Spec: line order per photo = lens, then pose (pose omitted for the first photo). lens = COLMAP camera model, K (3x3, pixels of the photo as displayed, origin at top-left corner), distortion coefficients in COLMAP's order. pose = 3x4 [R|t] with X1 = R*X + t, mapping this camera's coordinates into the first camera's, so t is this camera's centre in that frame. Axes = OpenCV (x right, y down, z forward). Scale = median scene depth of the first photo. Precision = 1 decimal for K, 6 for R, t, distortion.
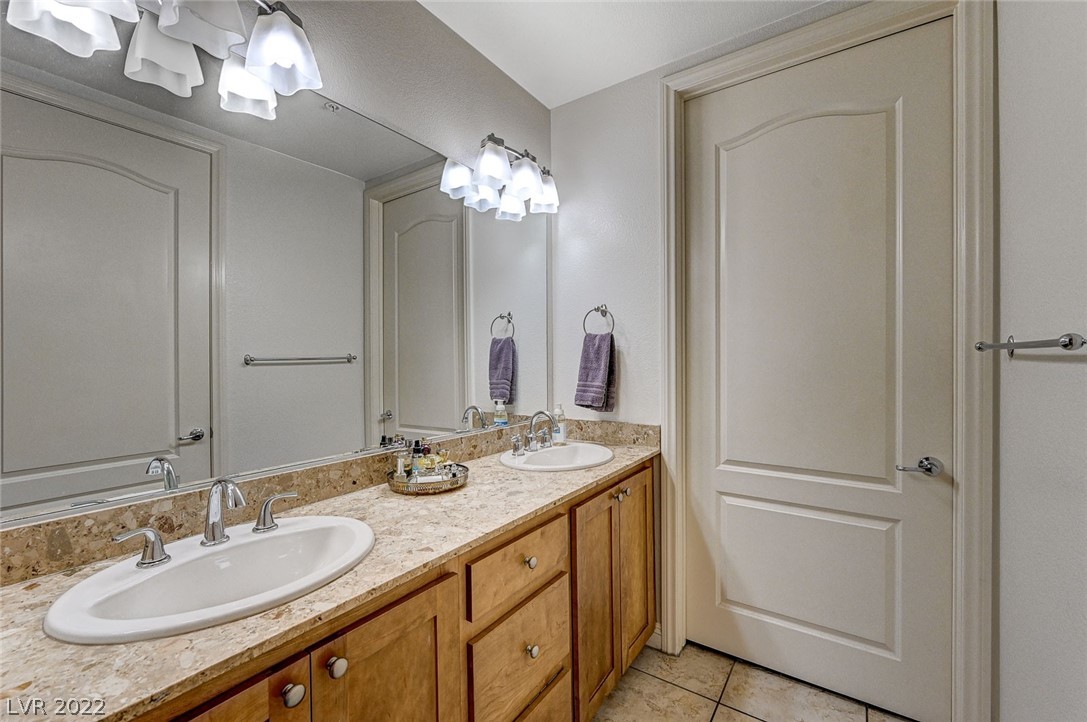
lens RADIAL K [[439.2, 0, 551.4], [0, 439.2, 357.5], [0, 0, 1]] dist [-0.007094, 0.001900]
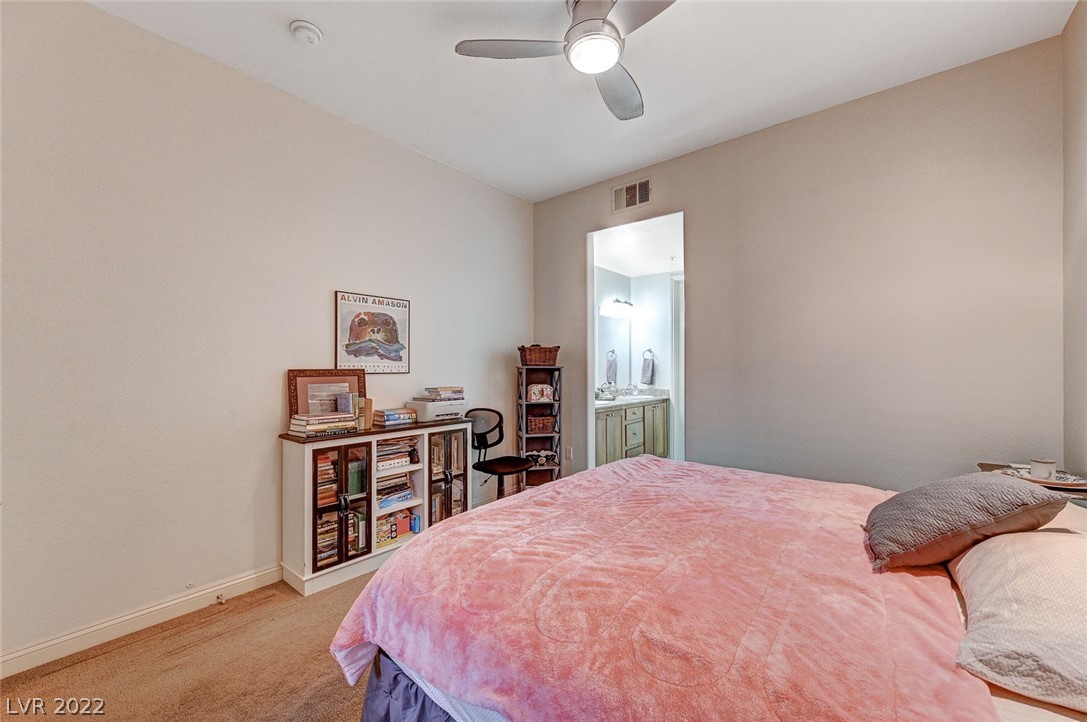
lens RADIAL K [[439.2, 0, 539.3], [0, 439.2, 359.3], [0, 0, 1]] dist [-0.007094, 0.001900]
pose [[0.995598, 0.009864, -0.093202, -0.357700], [-0.011377, 0.999812, -0.015720, 0.002391], [0.093029, 0.016712, 0.995523, -2.053738]]
